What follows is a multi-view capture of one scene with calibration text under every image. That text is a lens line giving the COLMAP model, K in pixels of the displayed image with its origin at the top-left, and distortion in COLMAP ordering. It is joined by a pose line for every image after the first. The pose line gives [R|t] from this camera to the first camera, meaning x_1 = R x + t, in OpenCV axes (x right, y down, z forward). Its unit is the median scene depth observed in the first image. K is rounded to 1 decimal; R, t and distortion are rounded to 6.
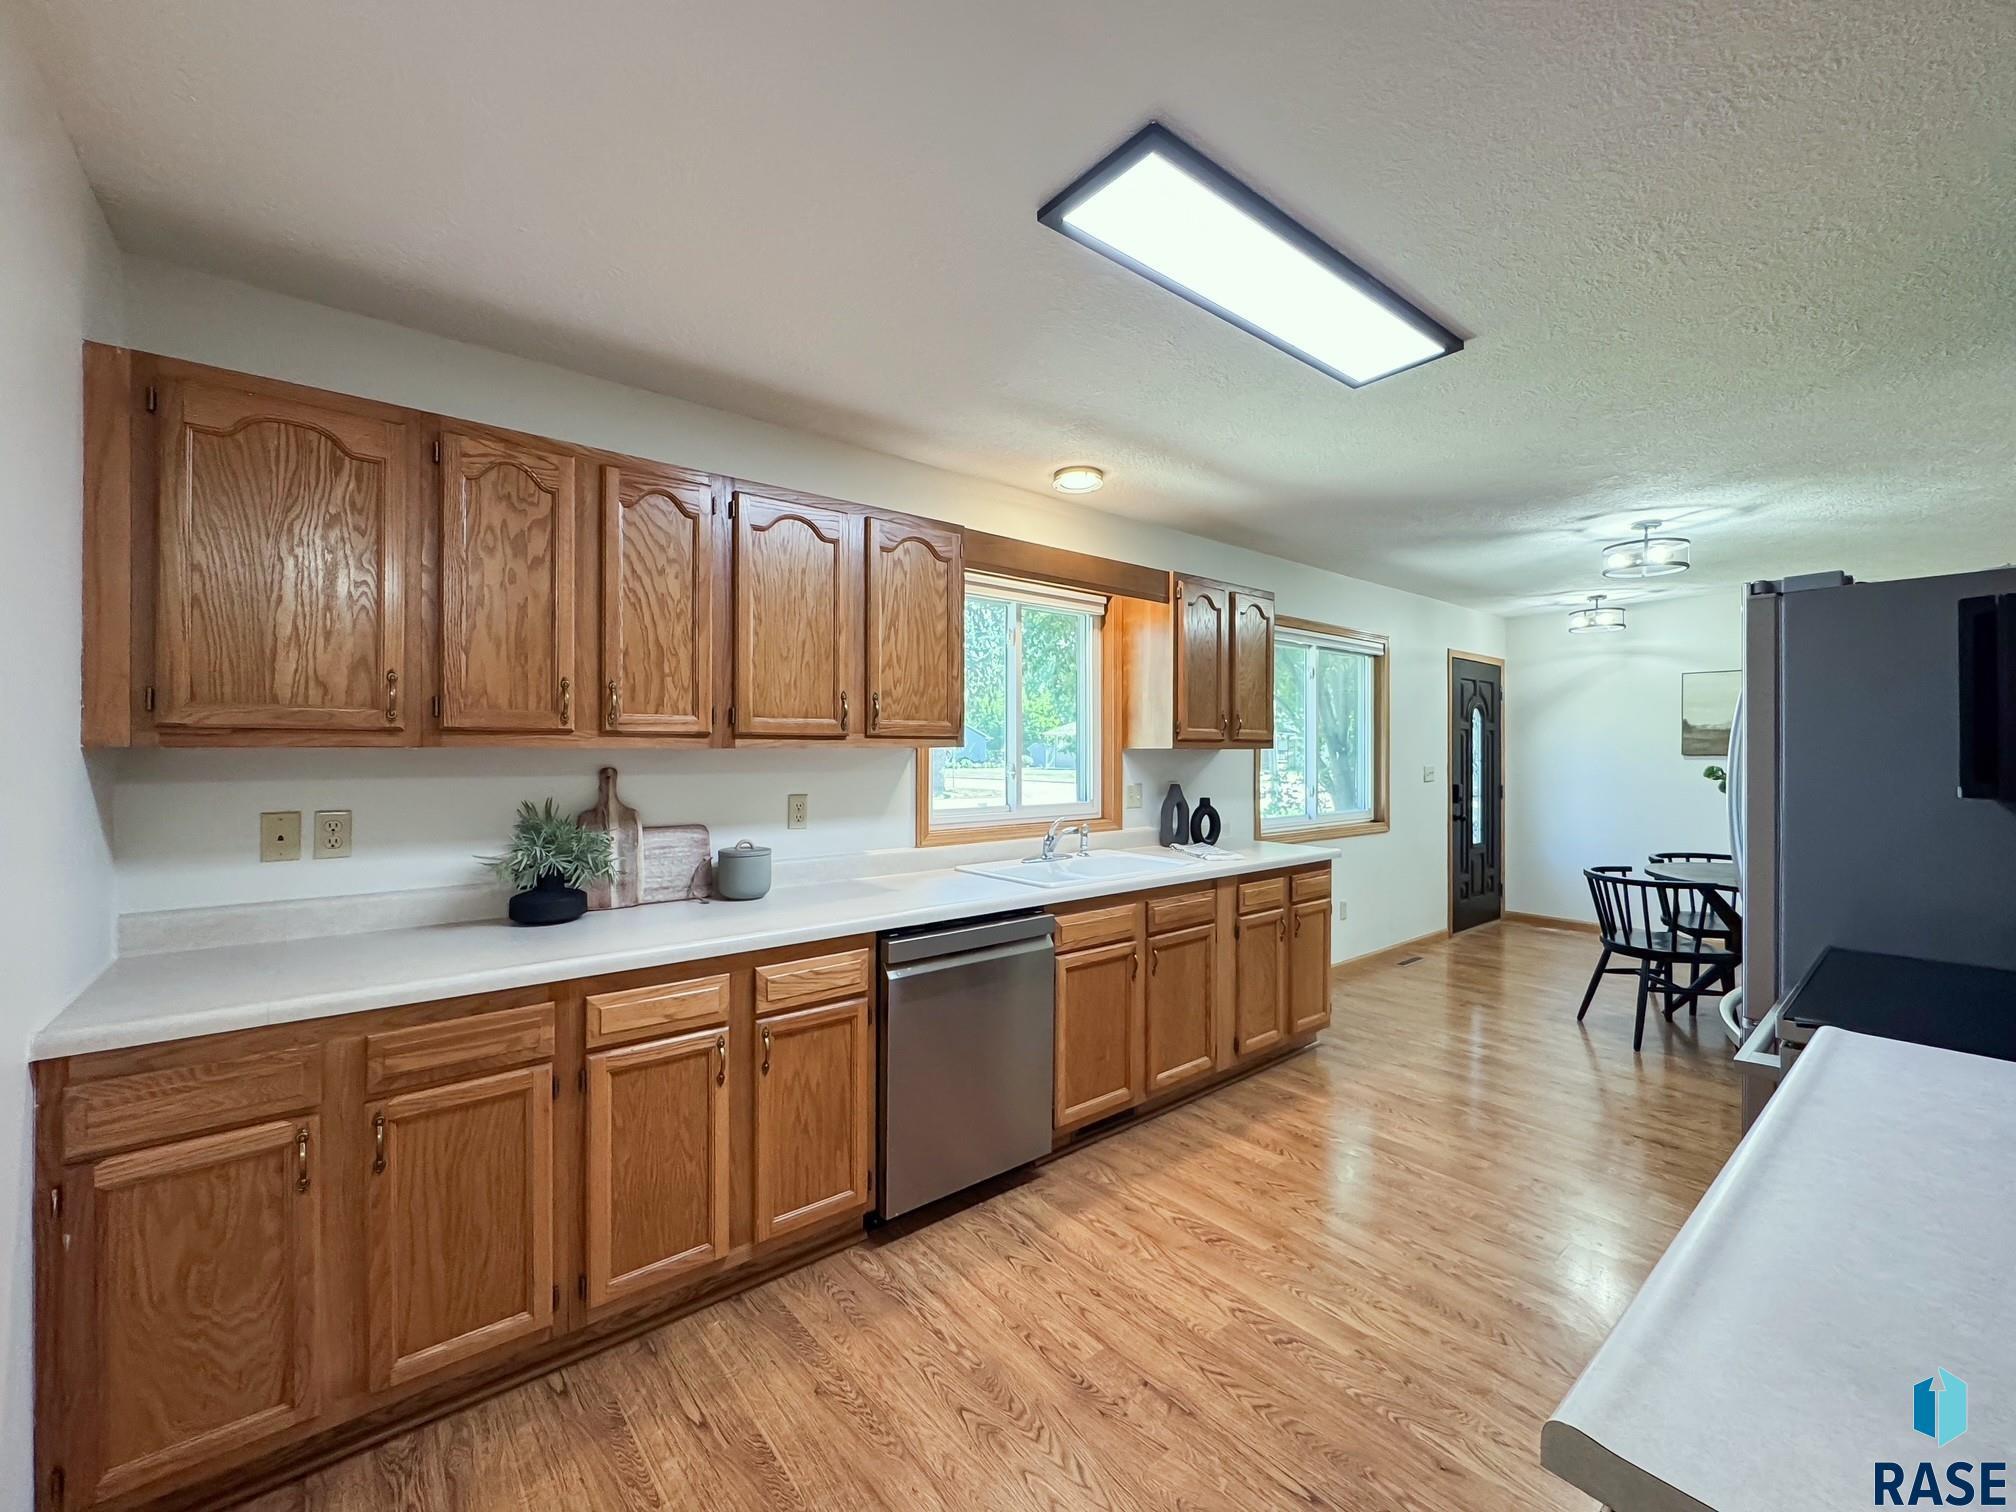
lens RADIAL K [[814.4, 0, 1008.5], [0, 814.4, 749.2], [0, 0, 1]] dist [-0.007939, -0.000109]
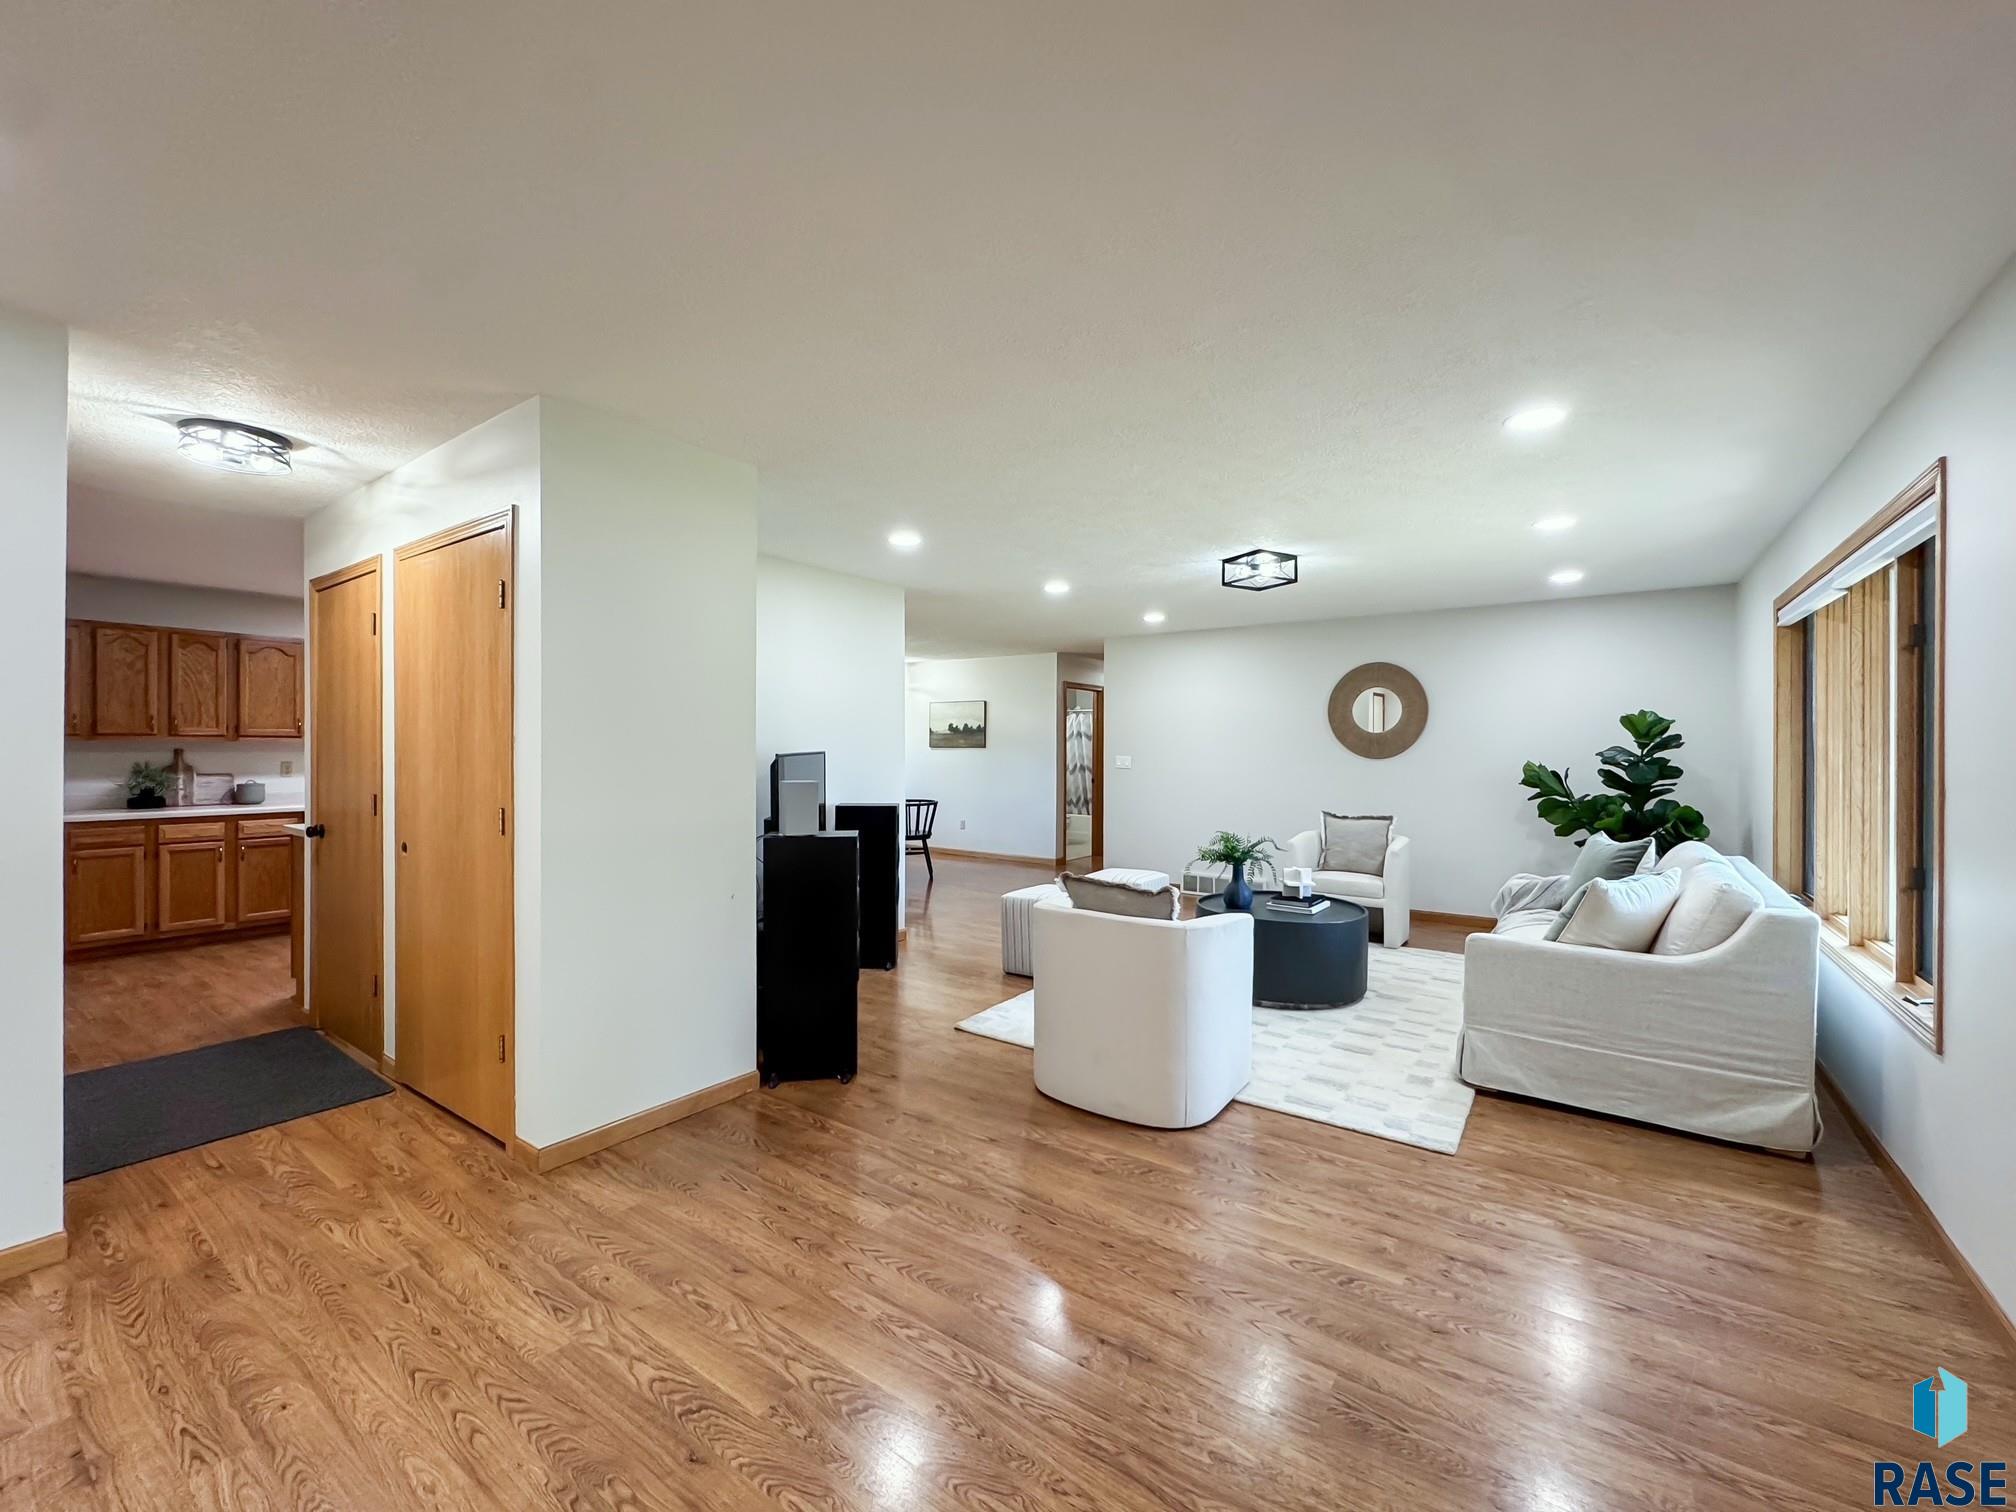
lens RADIAL K [[808.7, 0, 1046.8], [0, 808.7, 751.4], [0, 0, 1]] dist [-0.021513, 0.000134]
pose [[0.957937, -0.002099, 0.286972, 1.546778], [0.000968, 0.999991, 0.004085, 0.026037], [-0.286978, -0.003636, 0.957930, -2.346714]]
